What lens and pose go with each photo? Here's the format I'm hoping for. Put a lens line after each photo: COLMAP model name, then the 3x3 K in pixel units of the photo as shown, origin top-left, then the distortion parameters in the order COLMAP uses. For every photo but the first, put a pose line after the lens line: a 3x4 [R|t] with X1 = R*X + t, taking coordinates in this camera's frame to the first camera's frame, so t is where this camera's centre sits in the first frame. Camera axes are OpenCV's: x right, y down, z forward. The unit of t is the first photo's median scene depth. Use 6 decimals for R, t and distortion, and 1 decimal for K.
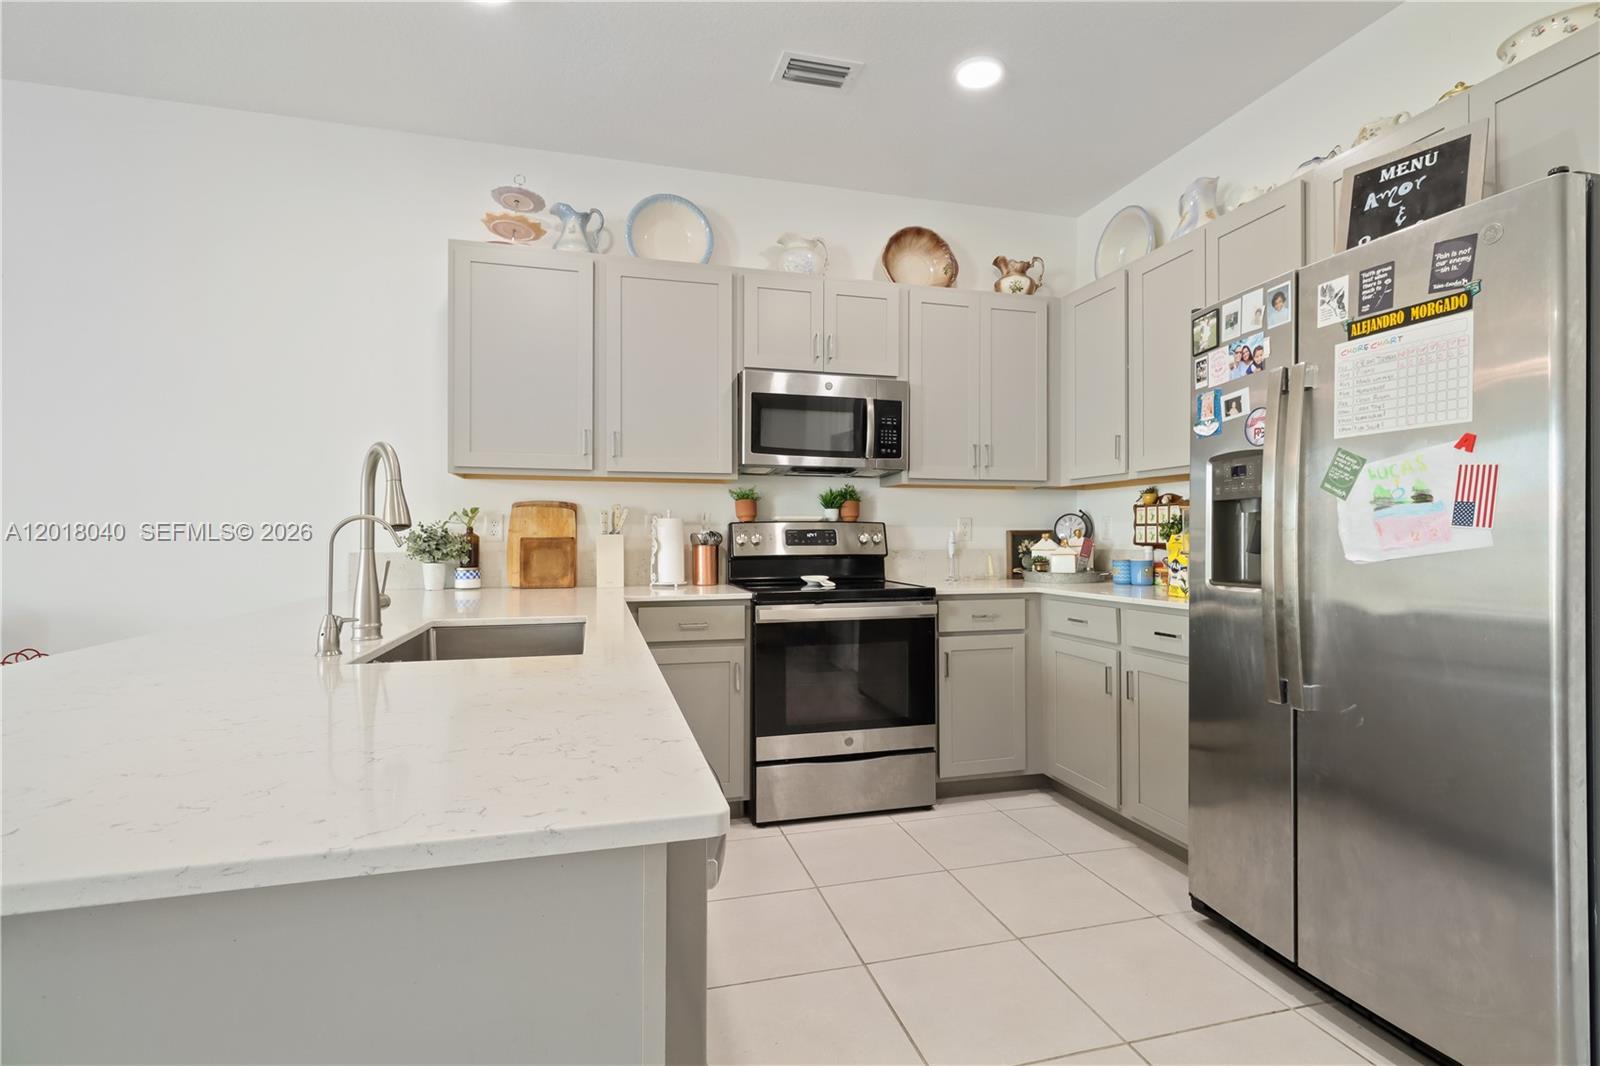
lens RADIAL K [[759.8, 0, 806.2], [0, 759.8, 526.1], [0, 0, 1]] dist [0.003817, 0.000438]
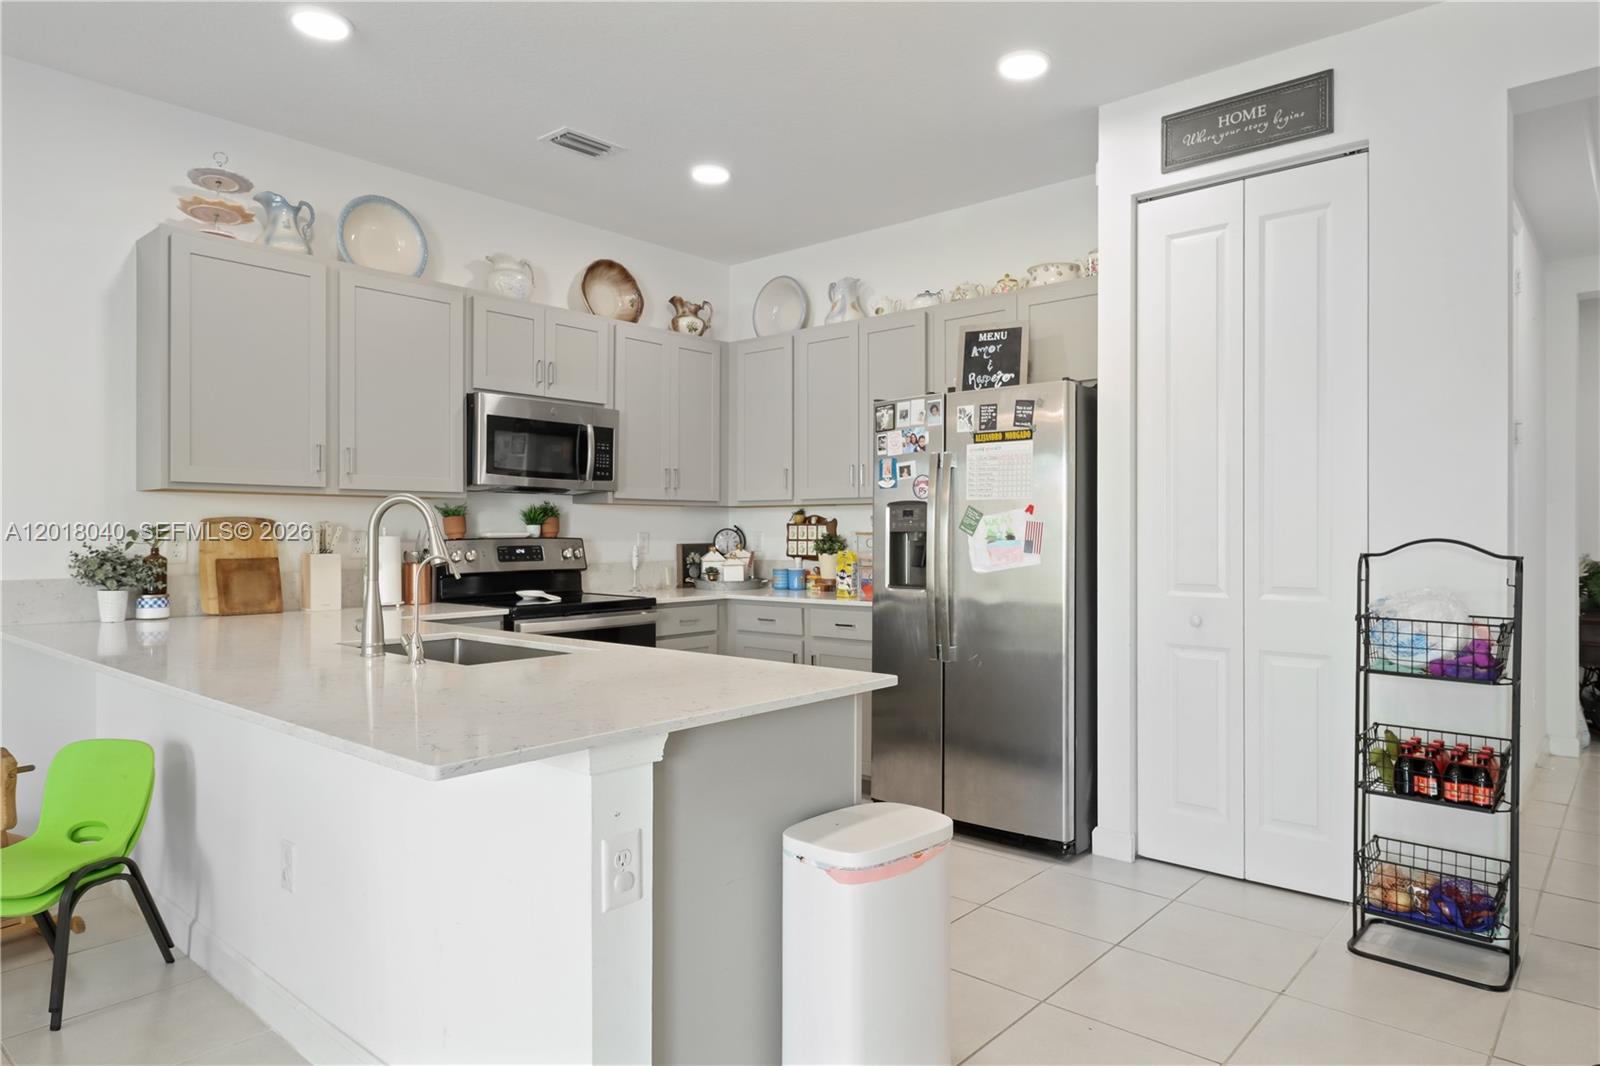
lens RADIAL K [[976.4, 0, 792.7], [0, 976.4, 512.6], [0, 0, 1]] dist [-0.002686, 0.001287]
pose [[0.837687, 0.010587, 0.546047, -0.434491], [-0.007586, 0.999941, -0.007749, -0.035123], [-0.546097, 0.002349, 0.837719, -0.324988]]
